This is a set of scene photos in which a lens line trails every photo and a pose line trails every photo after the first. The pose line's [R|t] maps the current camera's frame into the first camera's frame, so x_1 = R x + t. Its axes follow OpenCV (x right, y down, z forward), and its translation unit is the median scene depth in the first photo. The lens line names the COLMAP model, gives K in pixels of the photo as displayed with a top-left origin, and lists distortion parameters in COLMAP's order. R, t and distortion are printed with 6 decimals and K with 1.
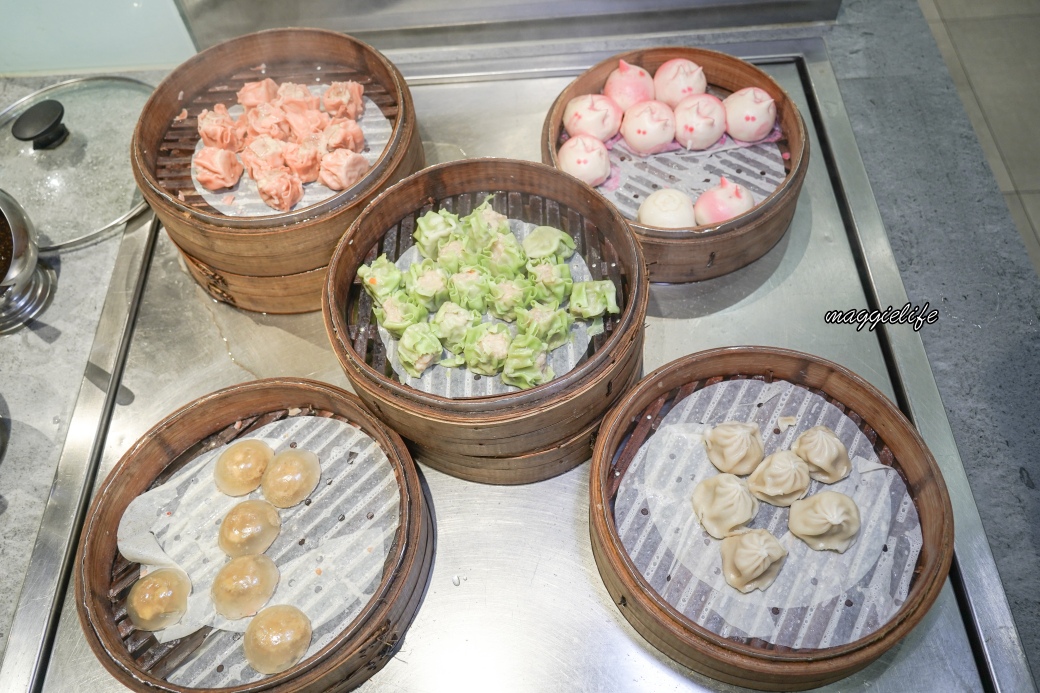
lens RADIAL K [[840.6, 0, 515.4], [0, 840.6, 345.4], [0, 0, 1]] dist [-0.003282, -0.016727]
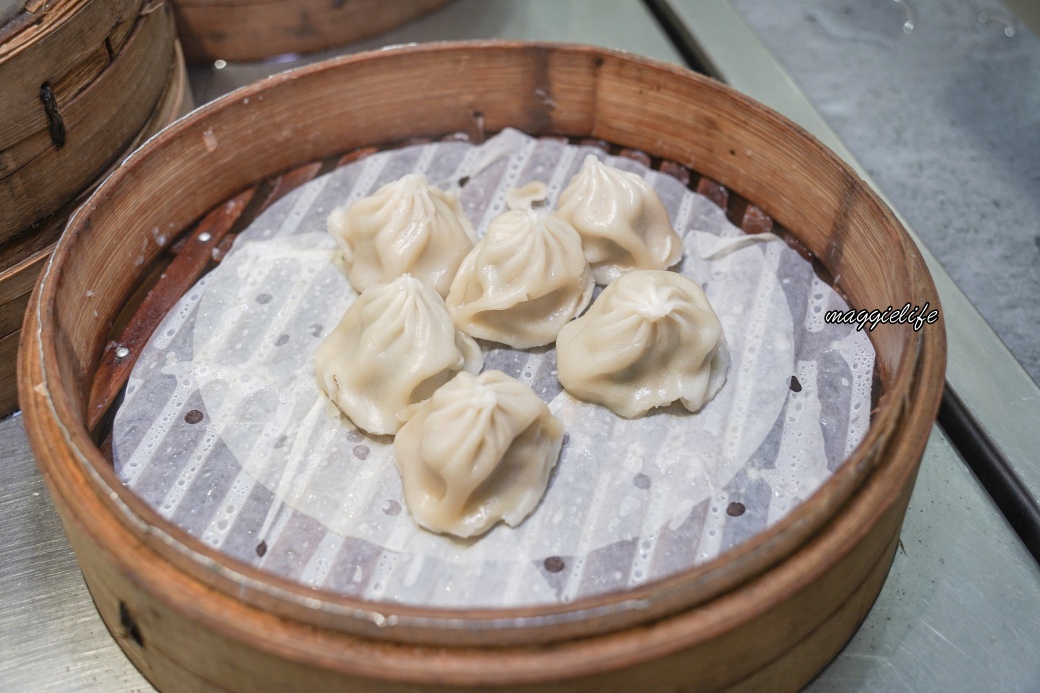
lens RADIAL K [[1276.3, 0, 521.6], [0, 1276.3, 346.1], [0, 0, 1]] dist [-0.025039, 0.000000]
pose [[0.965226, -0.138661, 0.221613, 0.176518], [0.187707, 0.957645, -0.218362, 0.325706], [-0.181948, 0.252367, 0.950371, 0.427111]]
